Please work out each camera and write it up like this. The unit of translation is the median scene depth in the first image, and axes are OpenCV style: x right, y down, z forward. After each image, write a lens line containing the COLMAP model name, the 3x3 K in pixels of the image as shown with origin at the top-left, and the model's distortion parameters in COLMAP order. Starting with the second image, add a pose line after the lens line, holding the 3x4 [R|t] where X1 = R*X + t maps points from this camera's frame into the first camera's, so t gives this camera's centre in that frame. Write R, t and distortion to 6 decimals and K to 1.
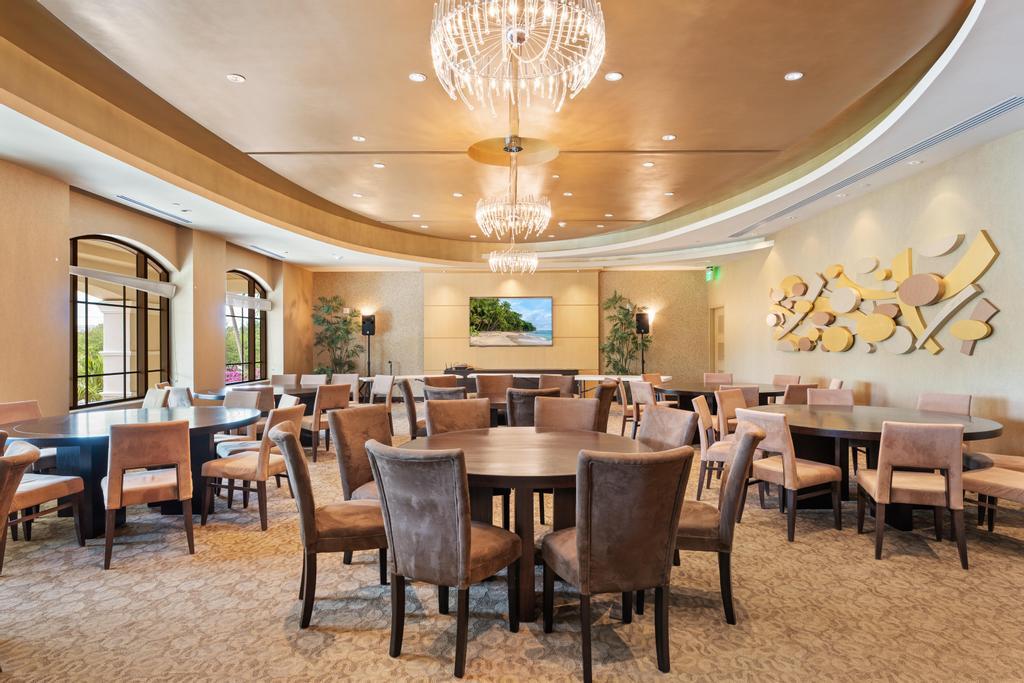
lens RADIAL K [[590.7, 0, 513.3], [0, 590.7, 339.9], [0, 0, 1]] dist [0.003635, 0.000411]
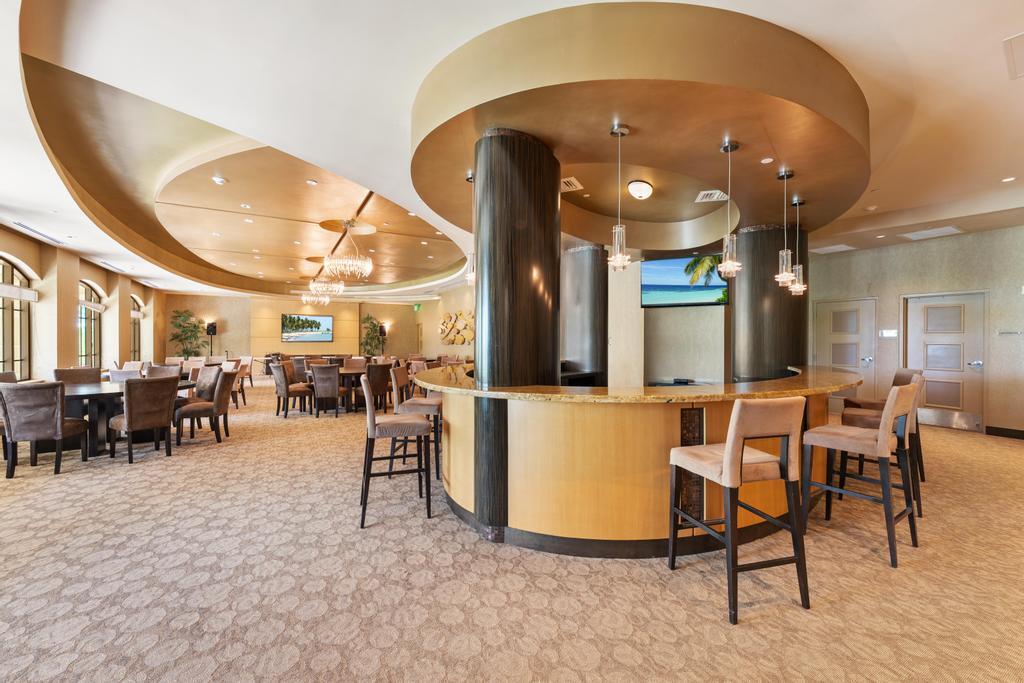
lens RADIAL K [[405.6, 0, 517.8], [0, 405.6, 340.2], [0, 0, 1]] dist [-0.001311, -0.000177]
pose [[0.859707, 0.007344, 0.510735, -0.087609], [-0.008858, 0.999961, 0.000532, -0.001266], [-0.510711, -0.004982, 0.859738, -0.409248]]
